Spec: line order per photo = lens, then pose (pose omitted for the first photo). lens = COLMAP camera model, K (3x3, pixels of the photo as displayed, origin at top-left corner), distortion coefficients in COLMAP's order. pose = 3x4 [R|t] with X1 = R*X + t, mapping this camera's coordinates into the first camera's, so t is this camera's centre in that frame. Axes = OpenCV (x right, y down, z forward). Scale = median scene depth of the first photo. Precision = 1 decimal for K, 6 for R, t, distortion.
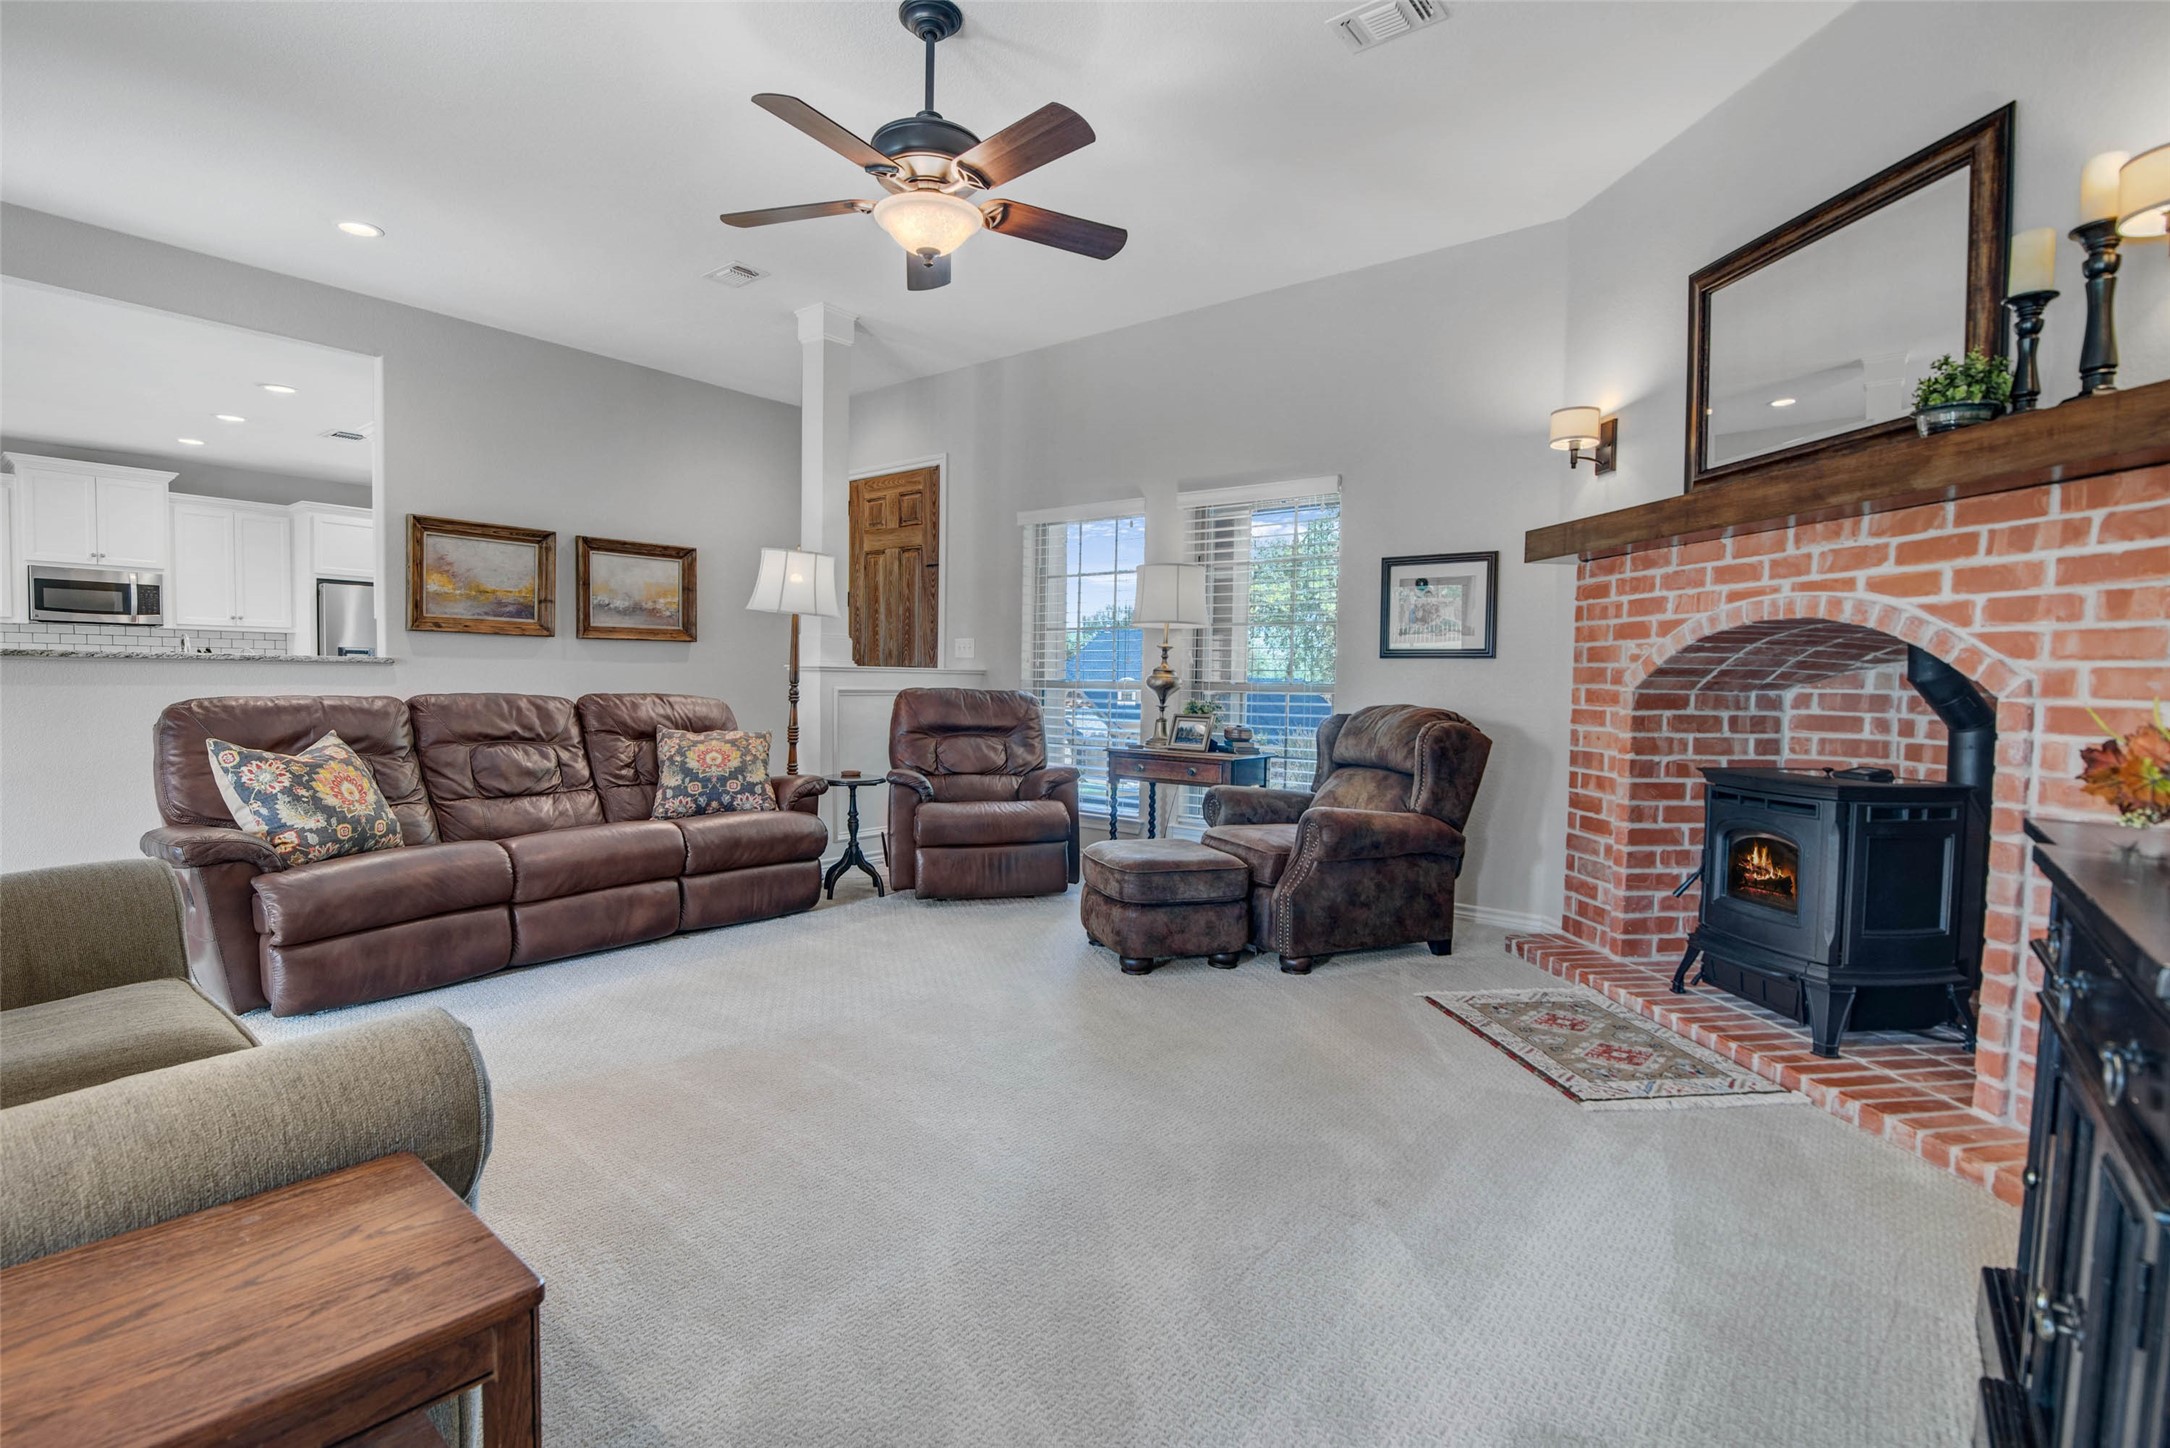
lens RADIAL K [[1023.3, 0, 1083.8], [0, 1023.3, 732.3], [0, 0, 1]] dist [-0.017470, 0.000263]
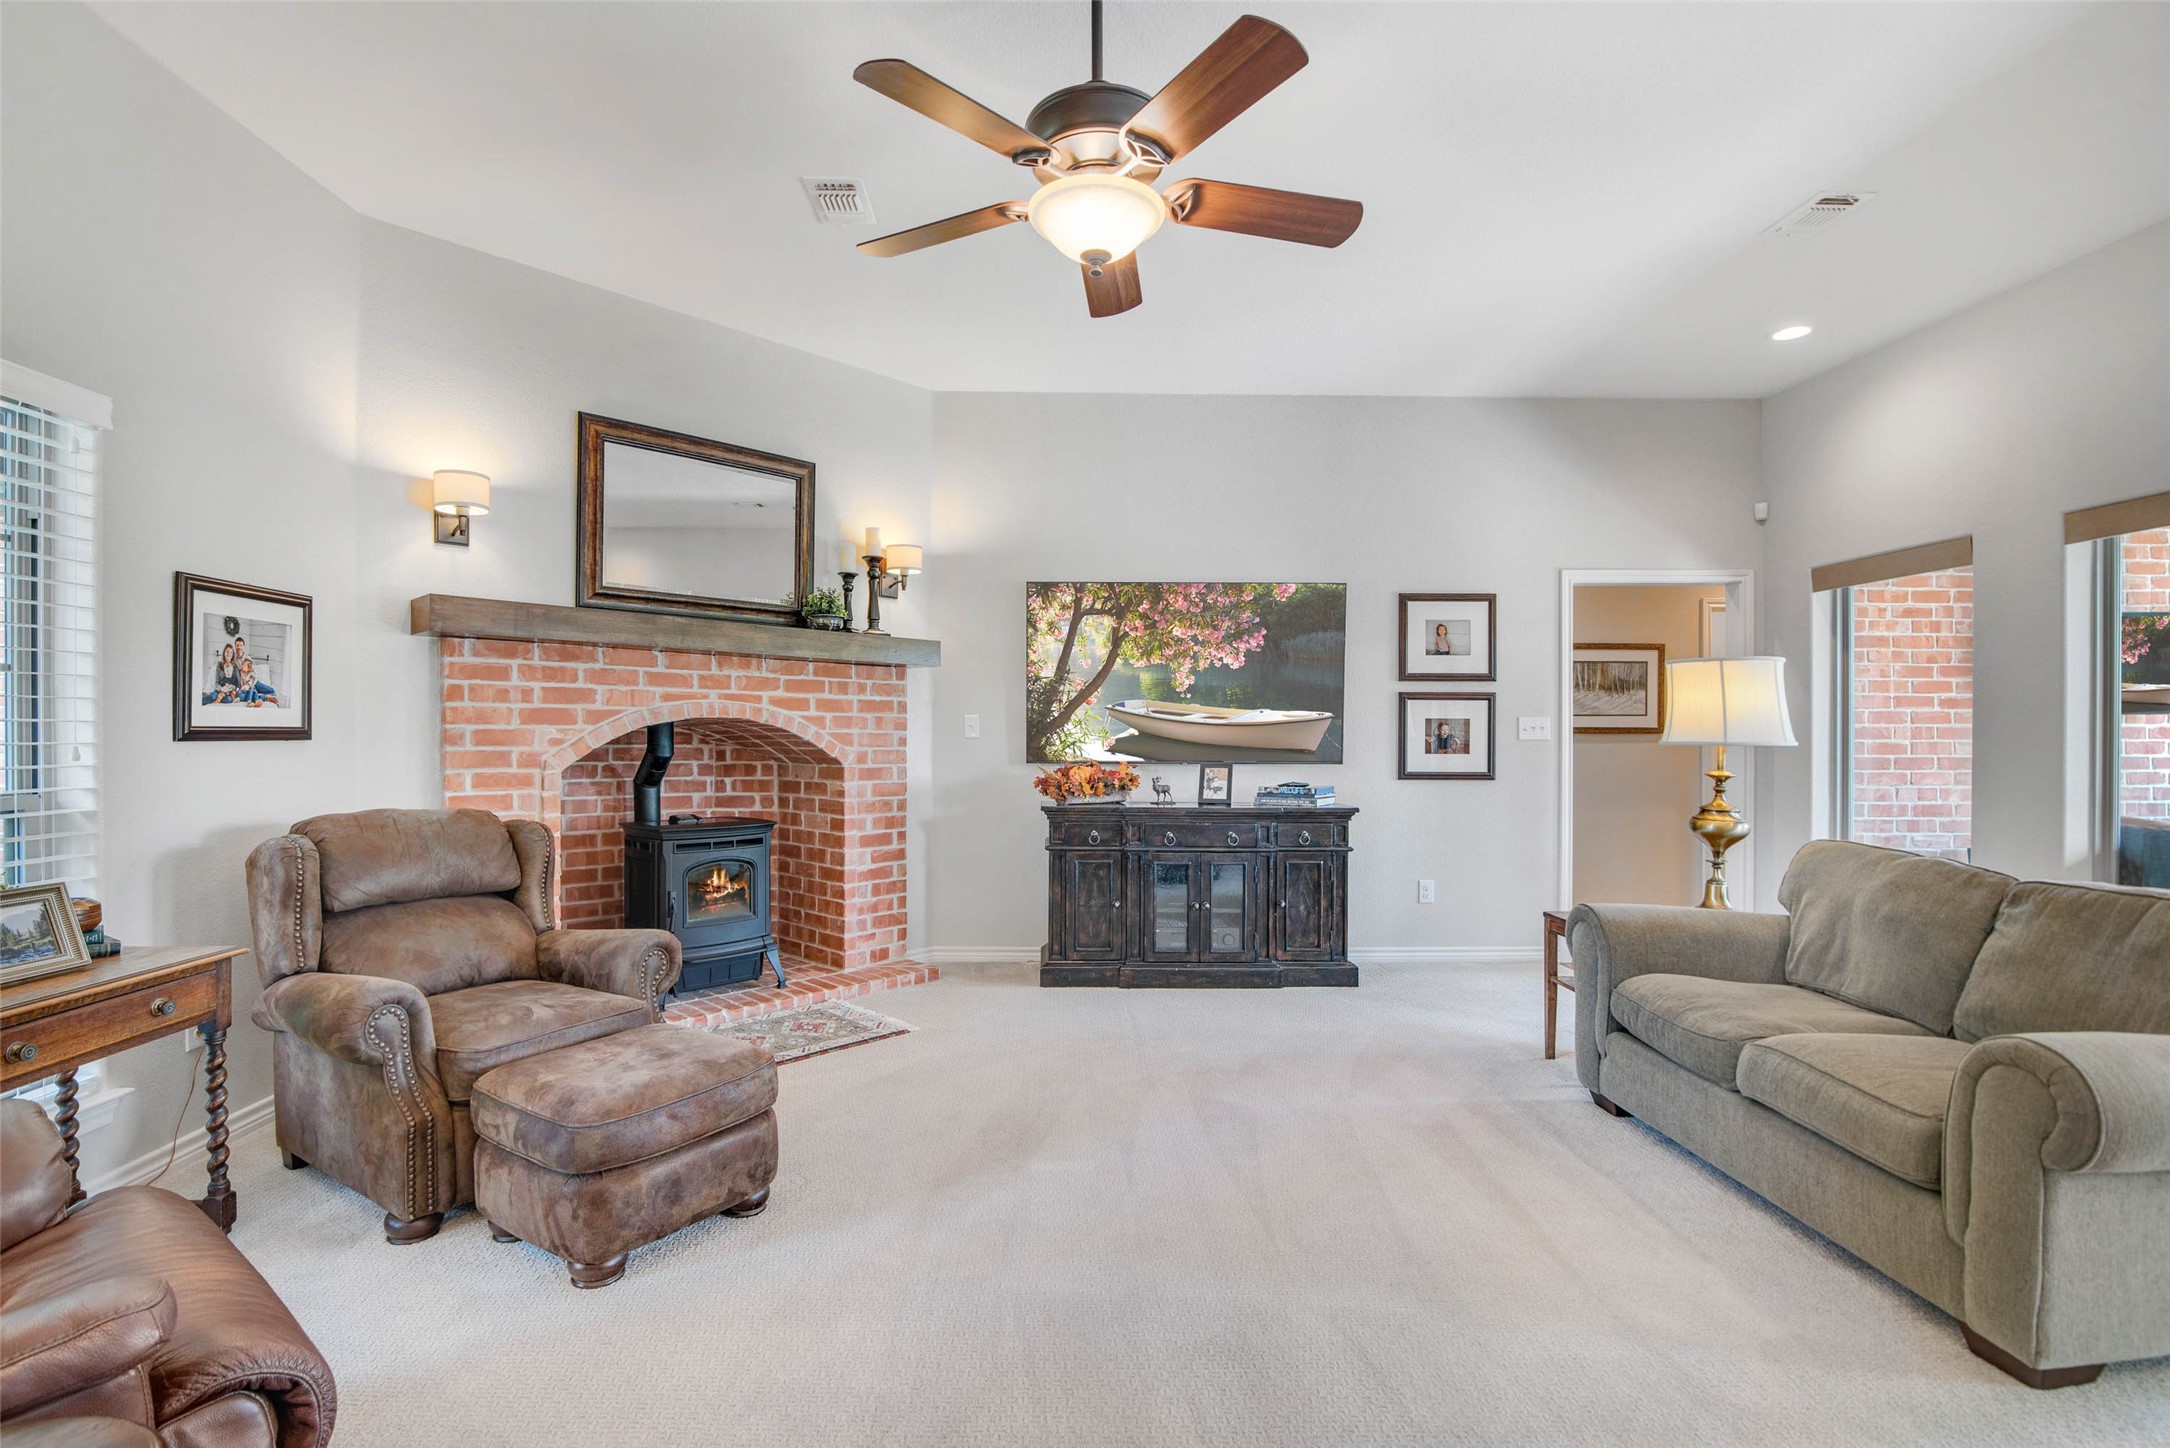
lens RADIAL K [[1023.3, 0, 1071.0], [0, 1023.3, 732.5], [0, 0, 1]] dist [-0.017470, 0.000263]
pose [[-0.634249, -0.013298, 0.773014, -0.823995], [0.030454, 0.998646, 0.042166, -0.146275], [-0.772528, 0.050285, -0.632986, 1.645469]]
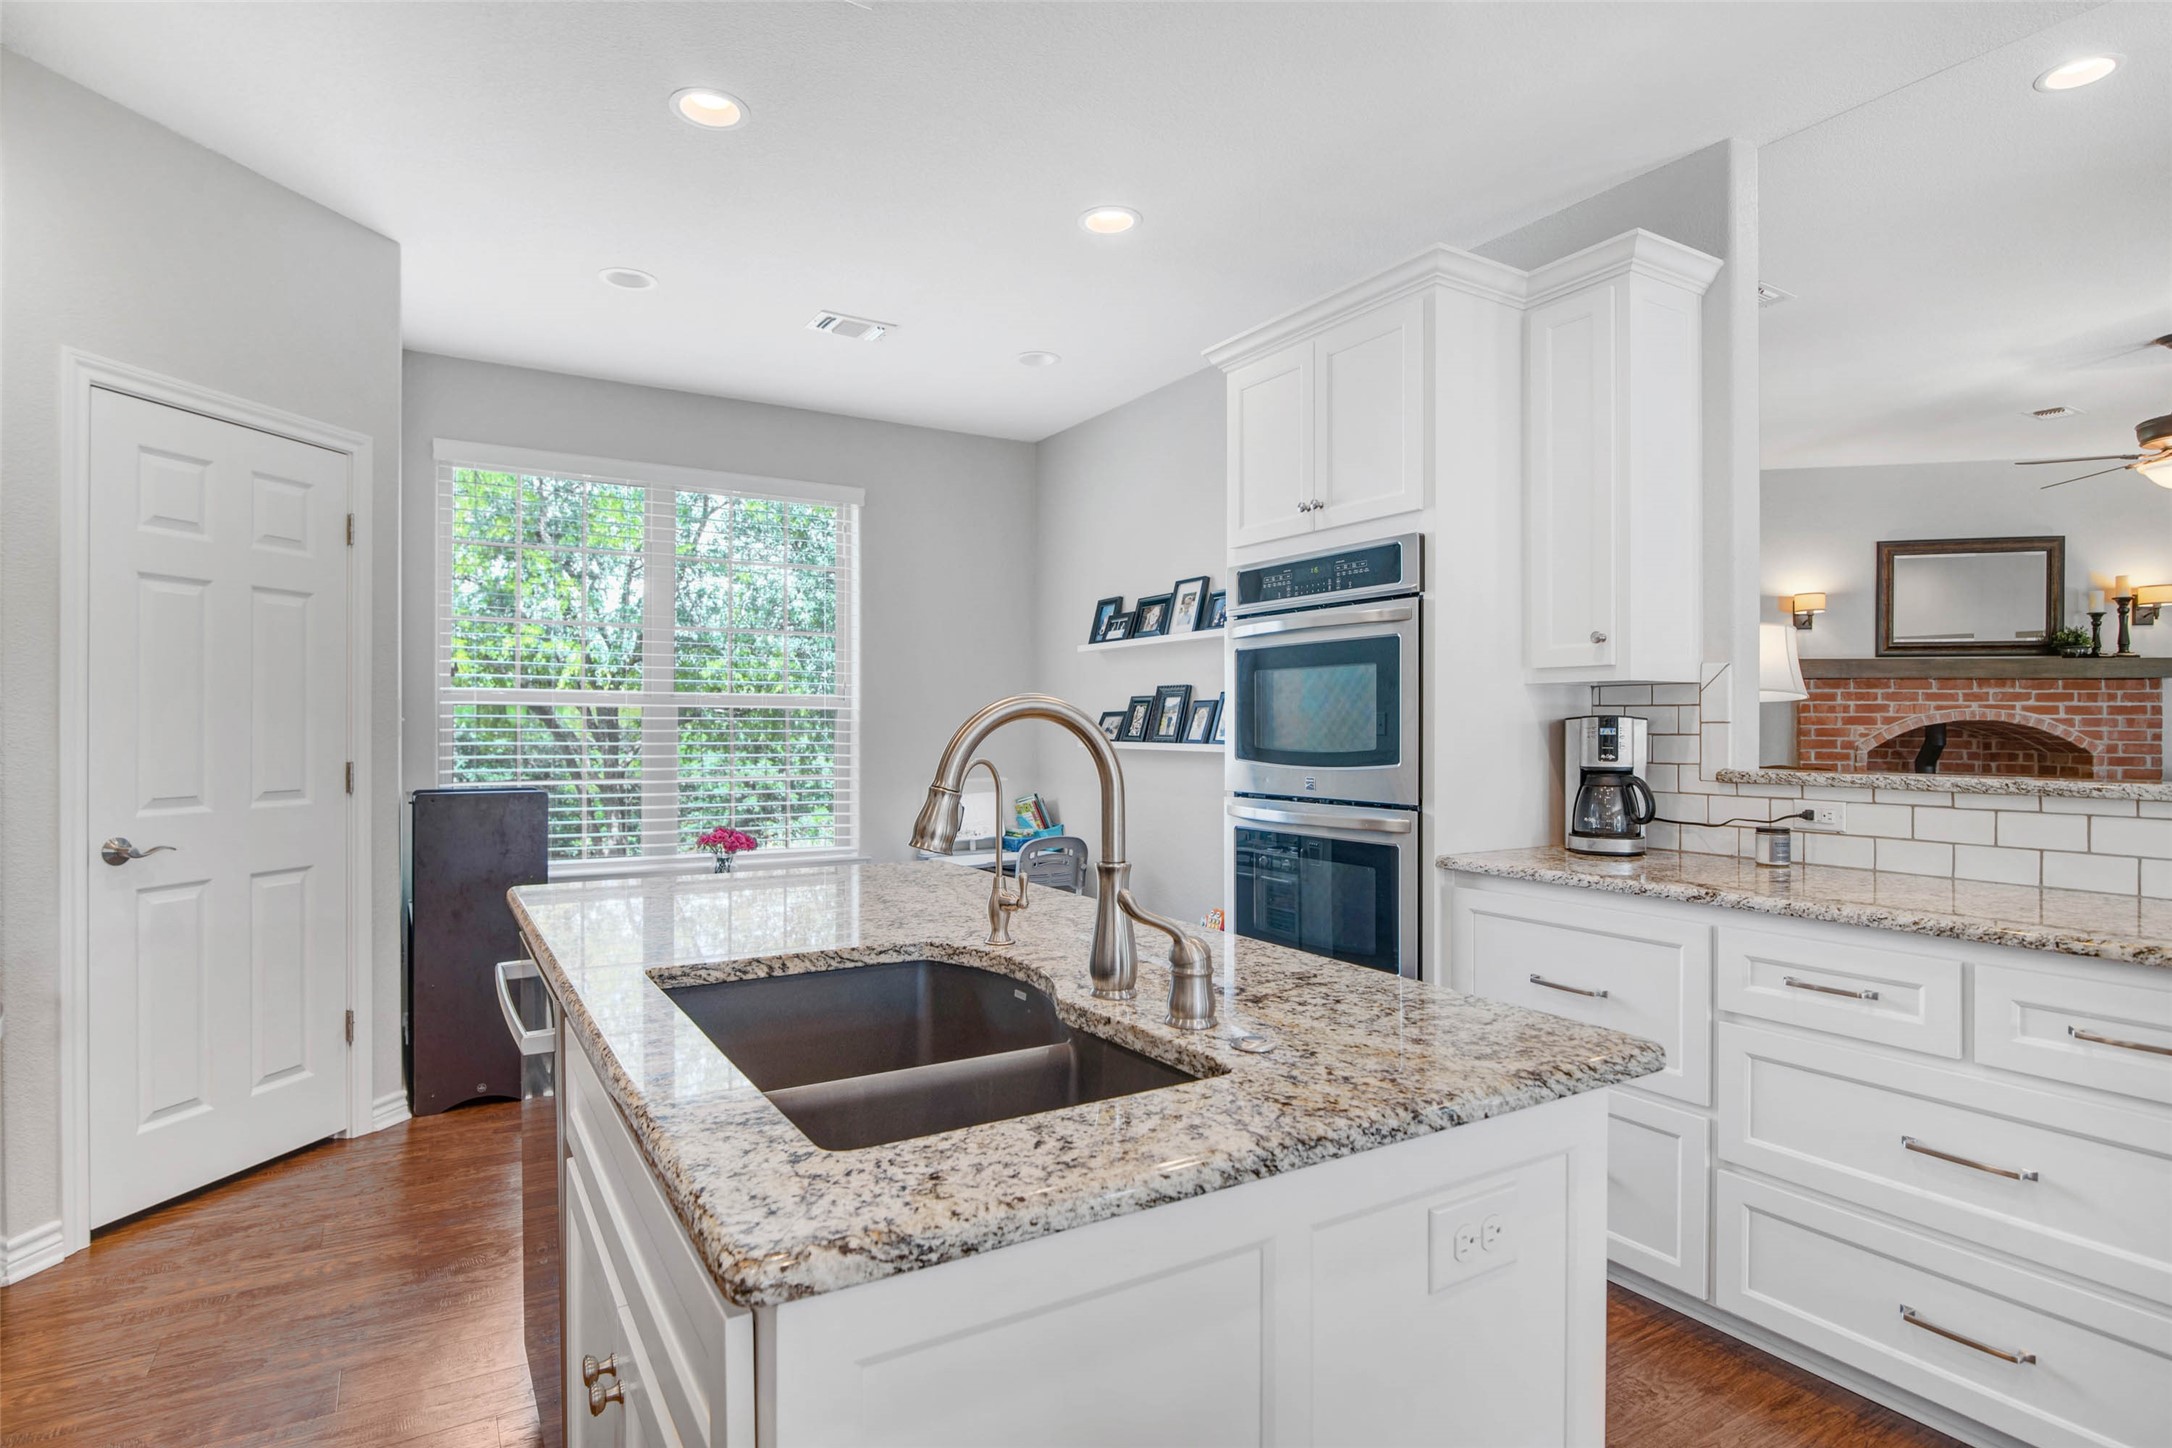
lens RADIAL K [[1112.6, 0, 1079.8], [0, 1112.6, 720.7], [0, 0, 1]] dist [-0.003341, -0.000139]
pose [[0.353959, -0.007791, 0.935228, -2.470548], [0.050328, 0.998675, -0.010728, -0.197078], [-0.933906, 0.050866, 0.353882, 2.124394]]
